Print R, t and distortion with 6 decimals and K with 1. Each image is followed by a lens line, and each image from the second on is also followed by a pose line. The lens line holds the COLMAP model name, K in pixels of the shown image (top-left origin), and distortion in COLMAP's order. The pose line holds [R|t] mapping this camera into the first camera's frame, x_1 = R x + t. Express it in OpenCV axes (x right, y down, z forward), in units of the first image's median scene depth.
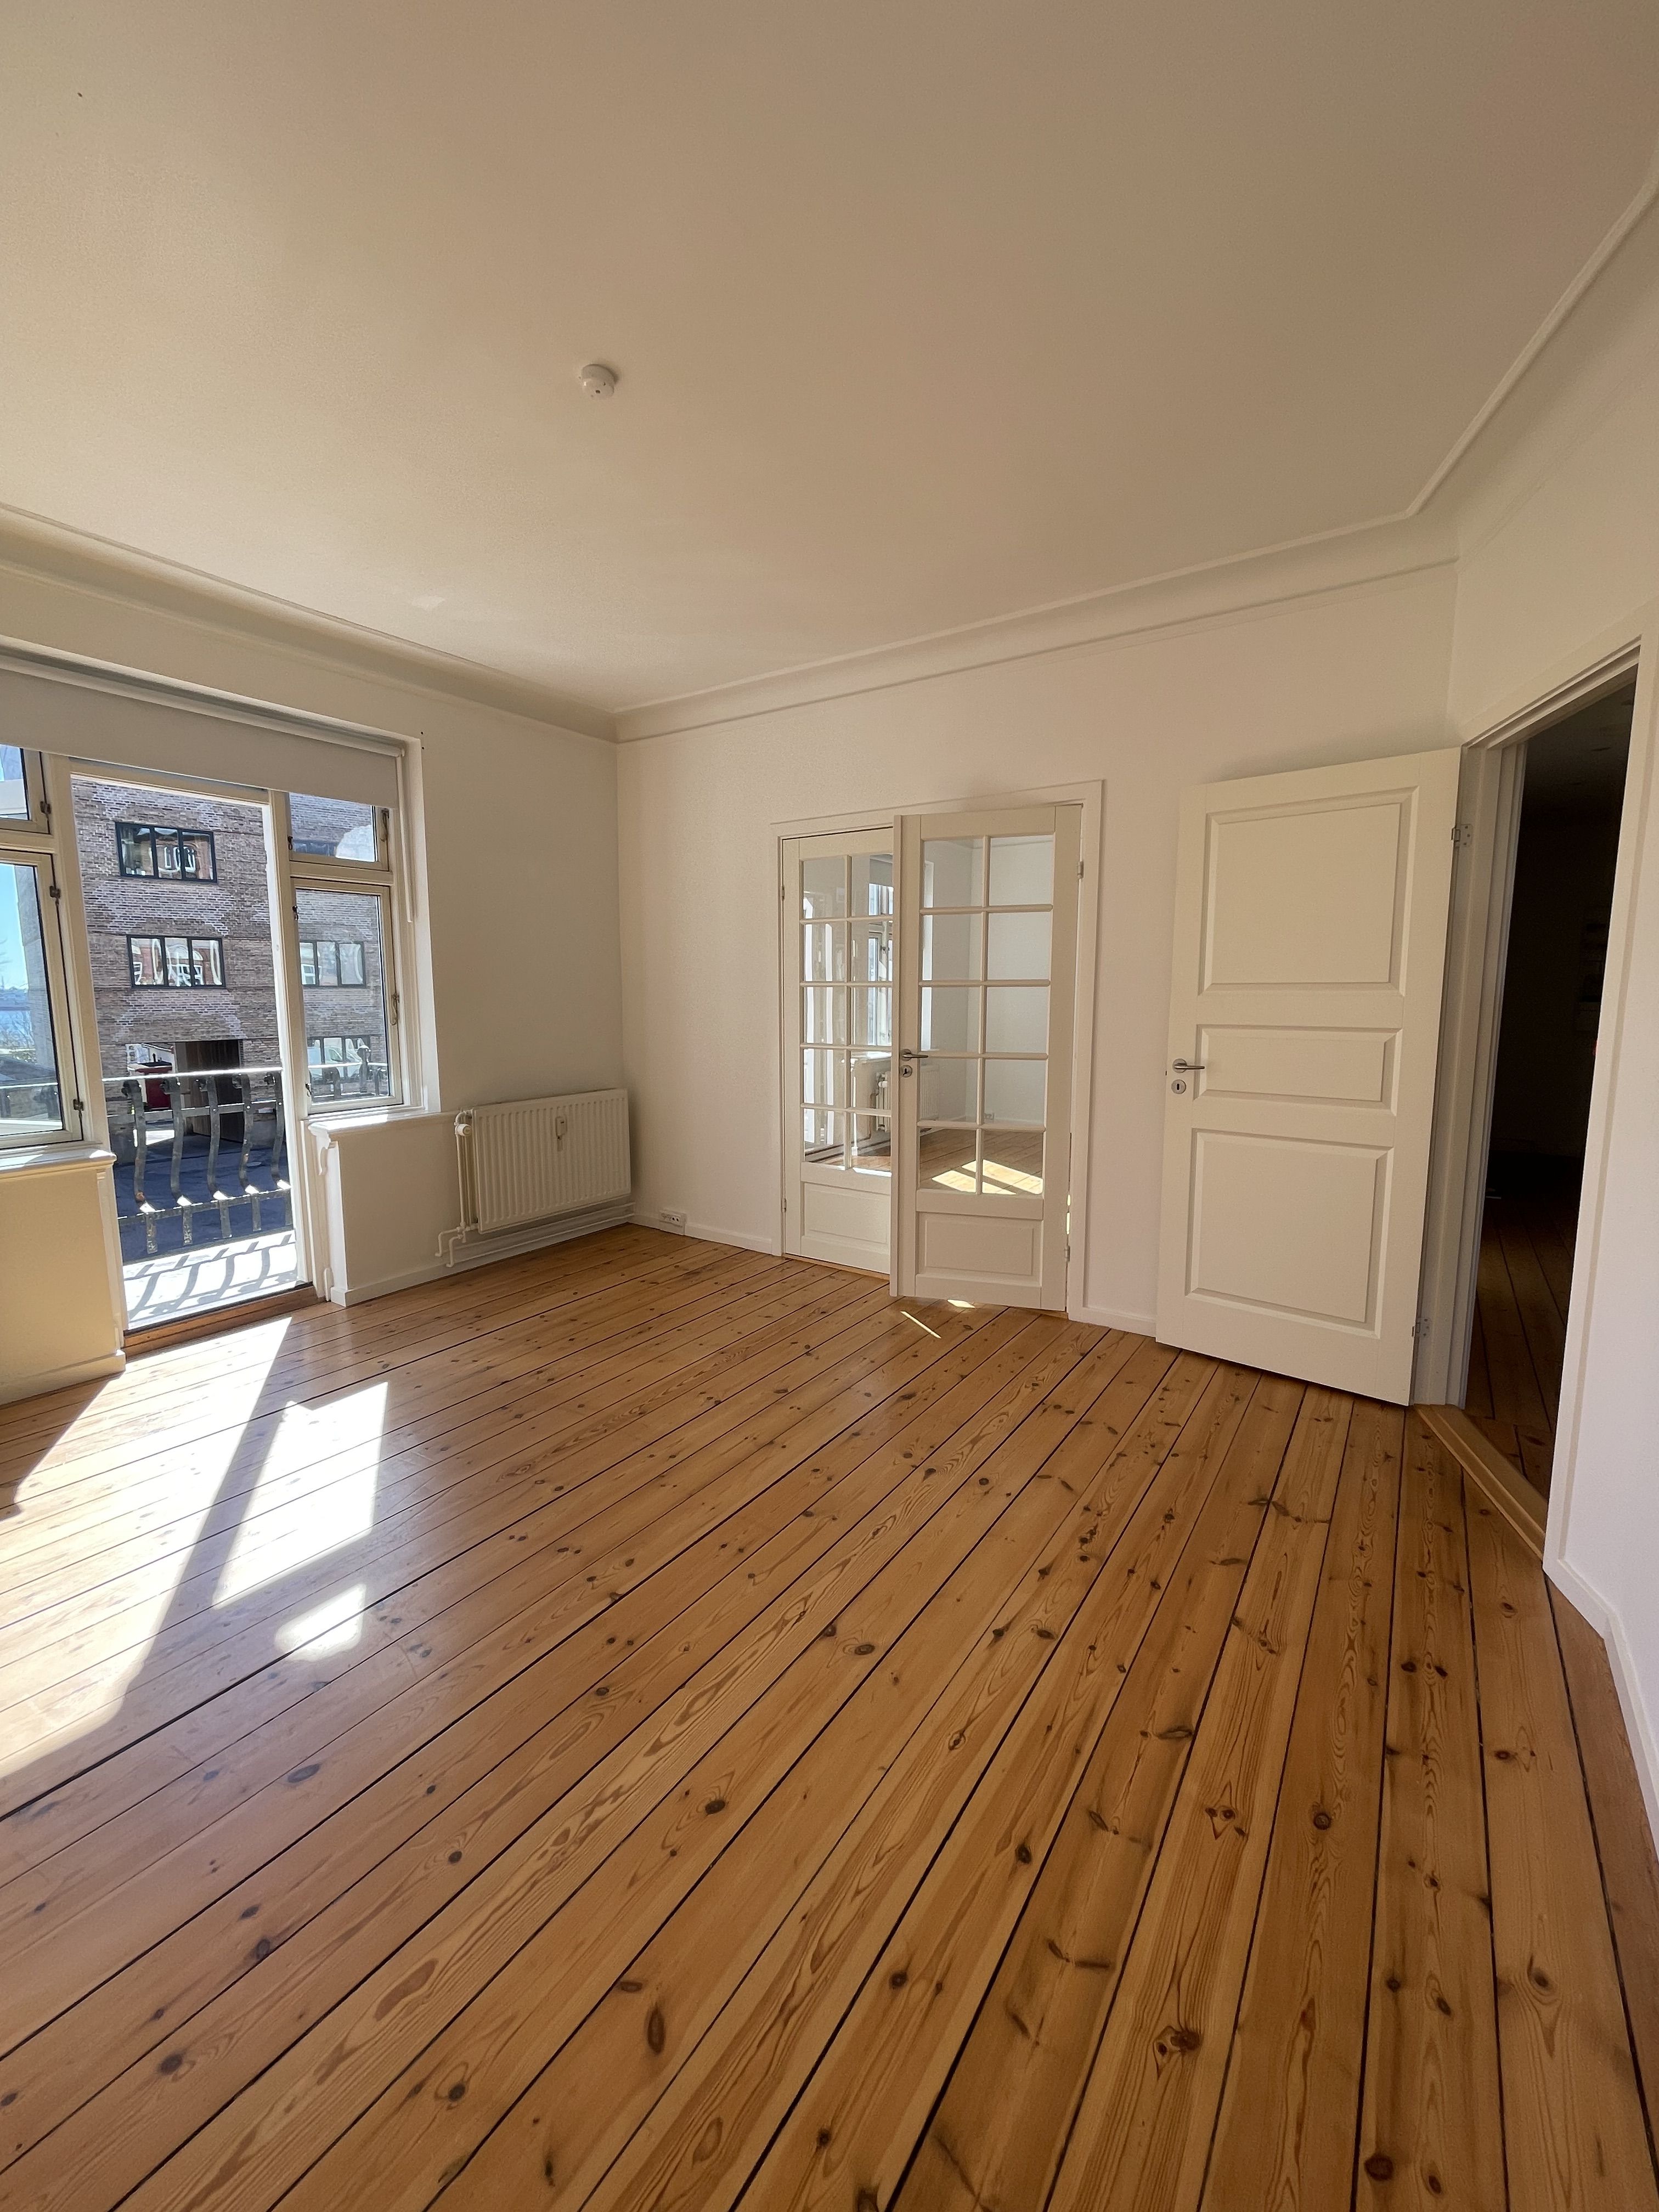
lens RADIAL K [[887.8, 0, 821.9], [0, 887.8, 1094.4], [0, 0, 1]] dist [0.003969, 0.000320]
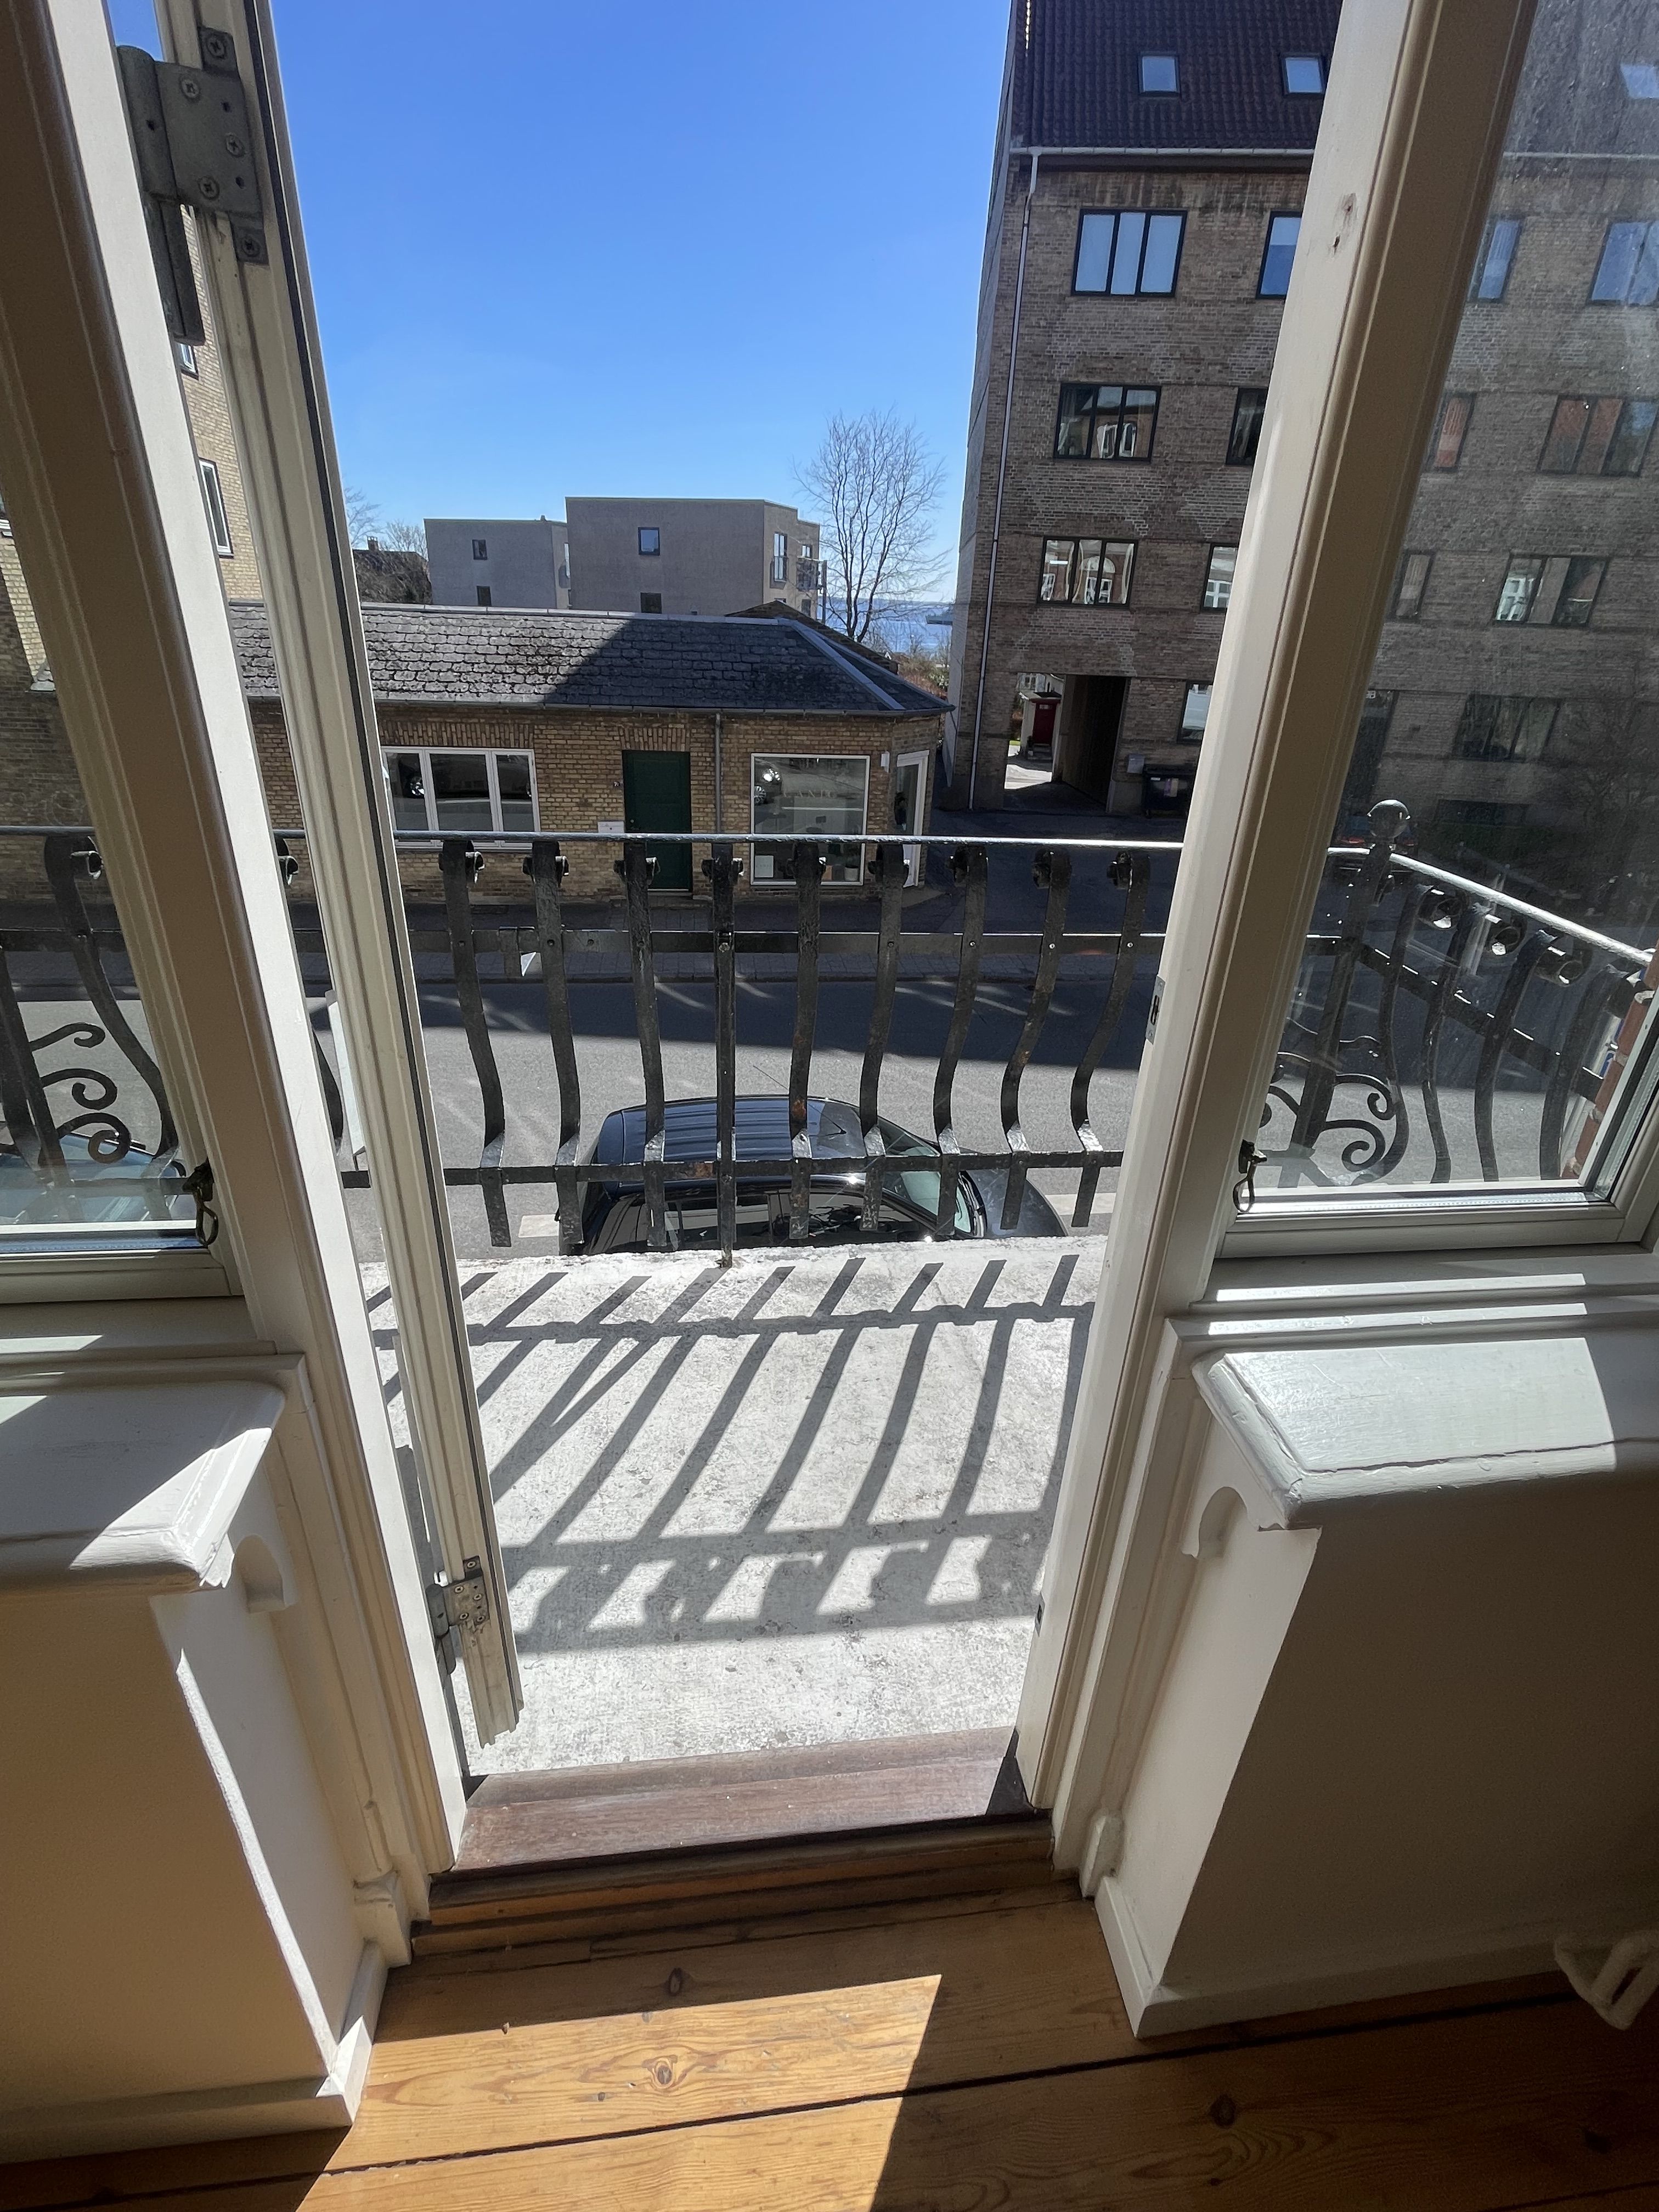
lens RADIAL K [[1030.9, 0, 824.9], [0, 1030.9, 1097.9], [0, 0, 1]] dist [-0.011112, 0.000236]
pose [[0.659843, 0.355346, -0.662070, -0.076315], [-0.130263, 0.921866, 0.364959, -0.014513], [0.740026, -0.154572, 0.654575, 0.116346]]
